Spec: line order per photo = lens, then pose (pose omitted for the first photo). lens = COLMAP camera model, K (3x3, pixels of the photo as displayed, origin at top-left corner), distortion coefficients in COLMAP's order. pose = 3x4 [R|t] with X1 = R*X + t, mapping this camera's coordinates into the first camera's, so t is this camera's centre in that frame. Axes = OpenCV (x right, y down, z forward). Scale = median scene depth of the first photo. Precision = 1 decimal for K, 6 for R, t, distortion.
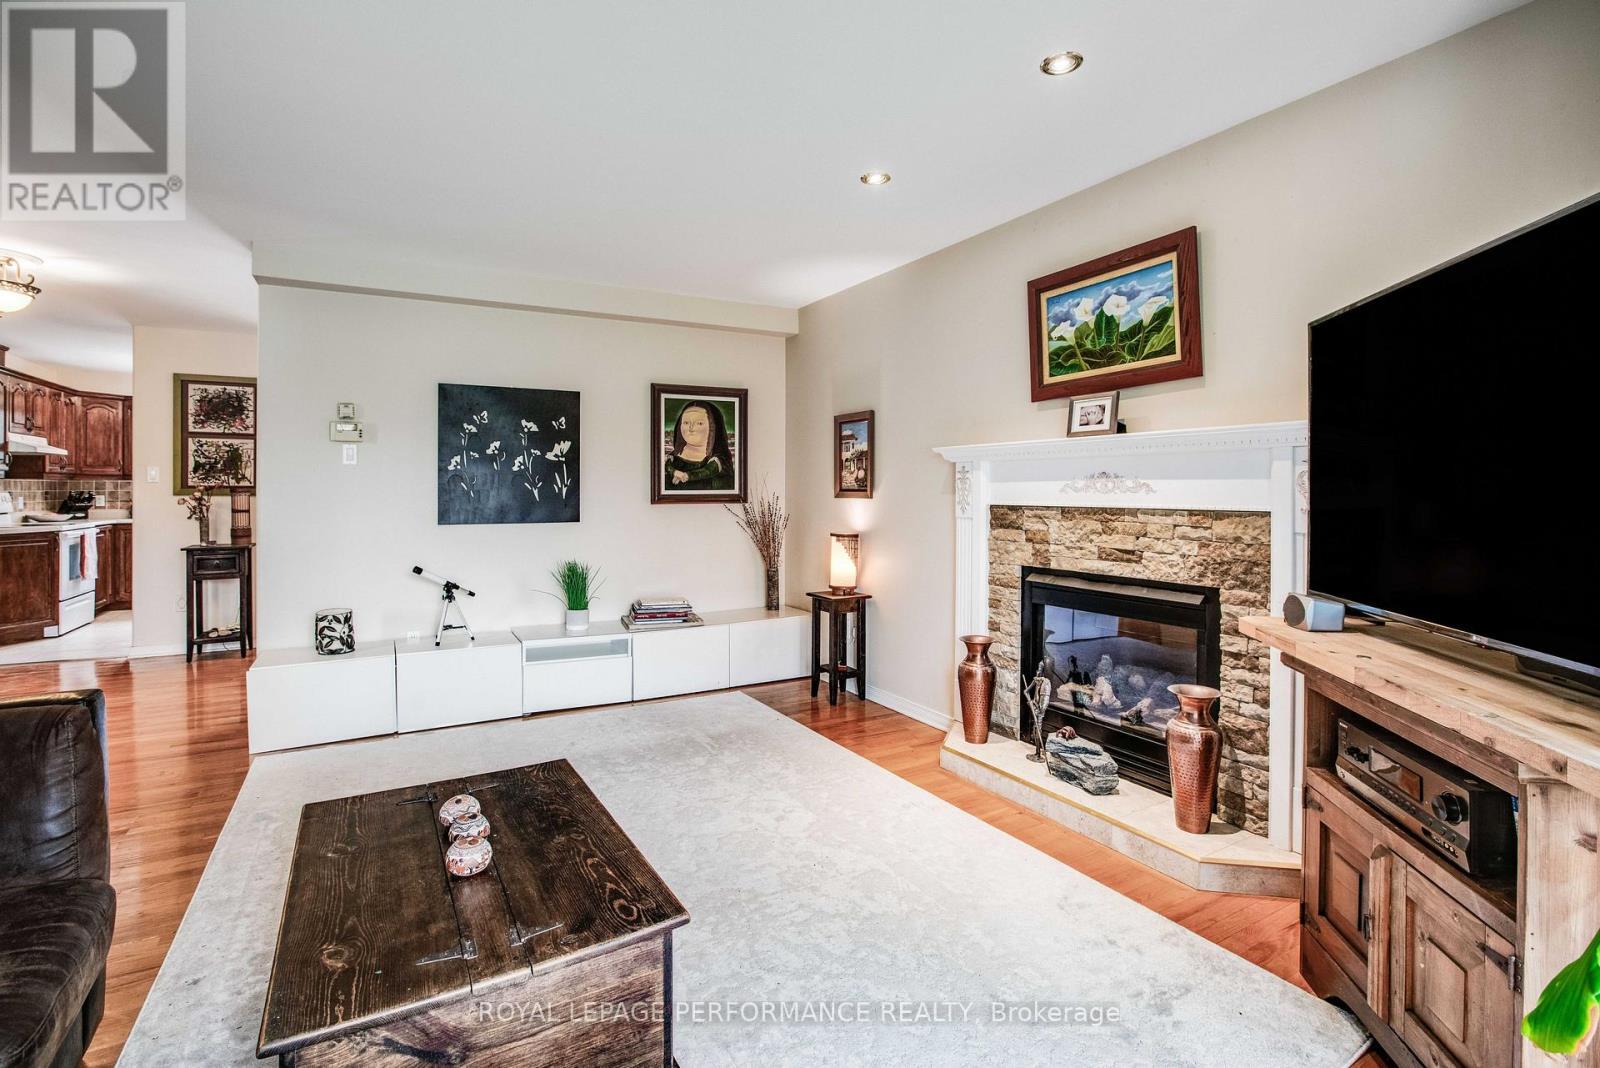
lens RADIAL K [[732.5, 0, 790.4], [0, 732.5, 494.0], [0, 0, 1]] dist [-0.043694, 0.009087]
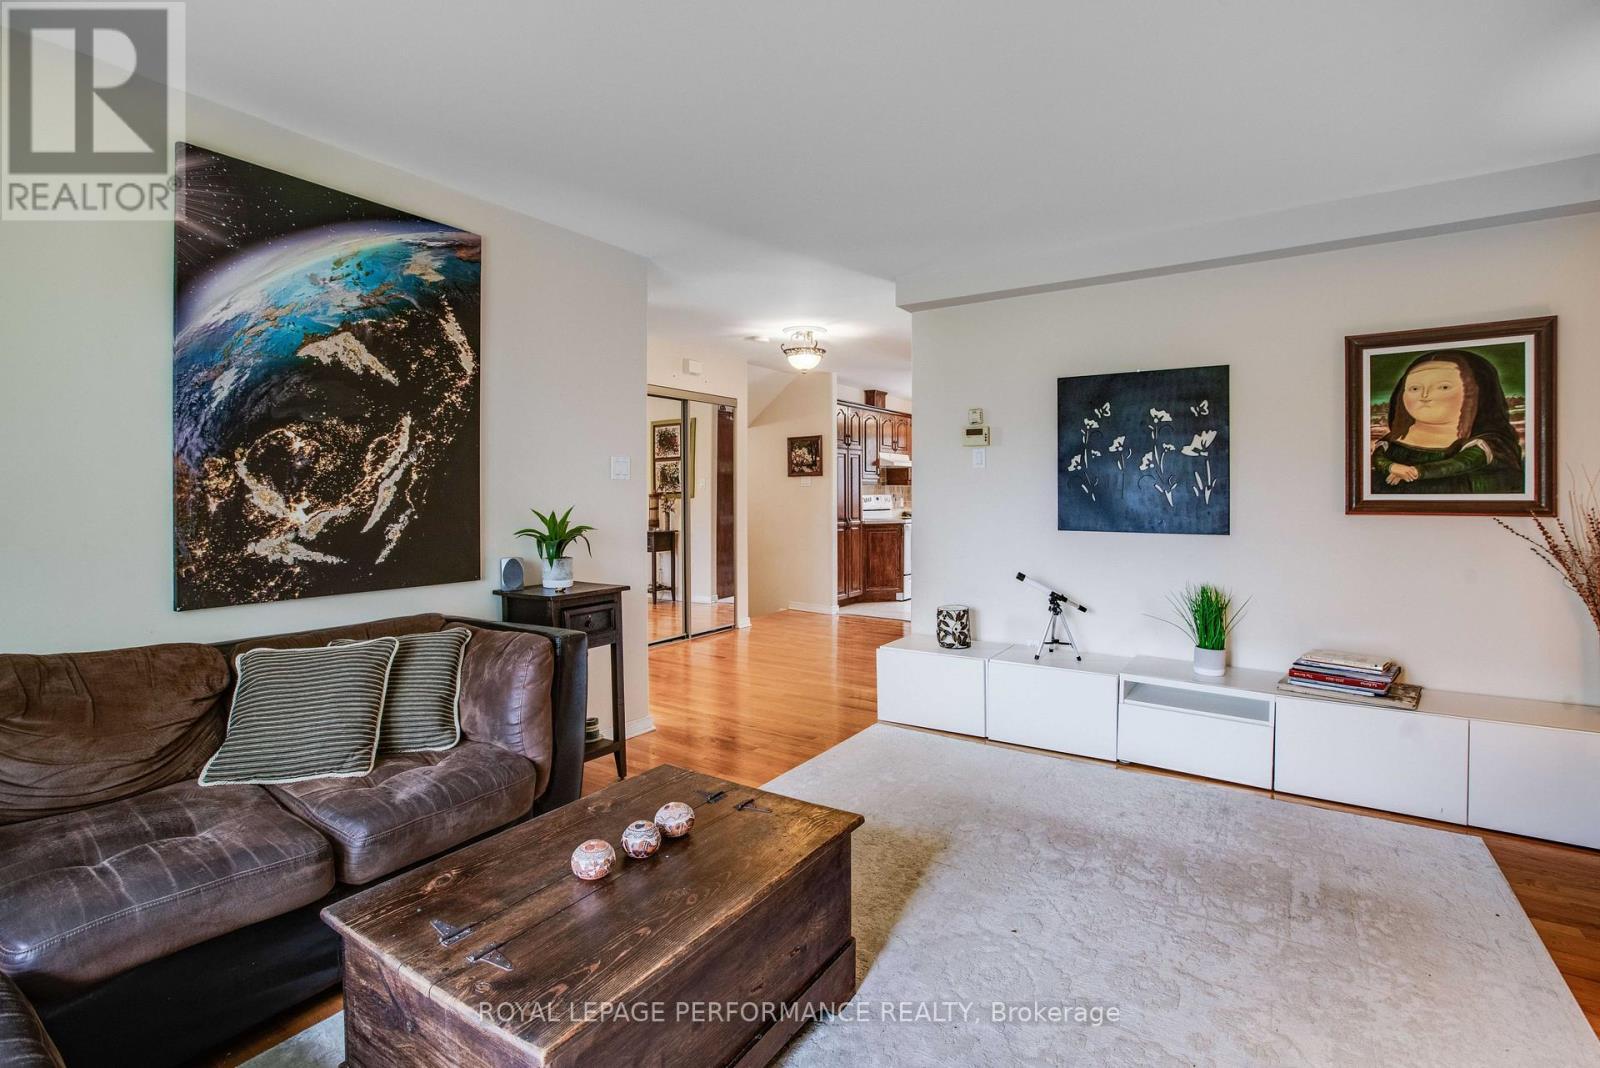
lens RADIAL K [[732.5, 0, 803.8], [0, 732.5, 501.4], [0, 0, 1]] dist [-0.043694, 0.009087]
pose [[0.455820, 0.010533, -0.890009, 0.183396], [-0.006841, 0.999942, 0.008331, -0.000177], [0.890045, 0.002291, 0.455866, 0.260703]]
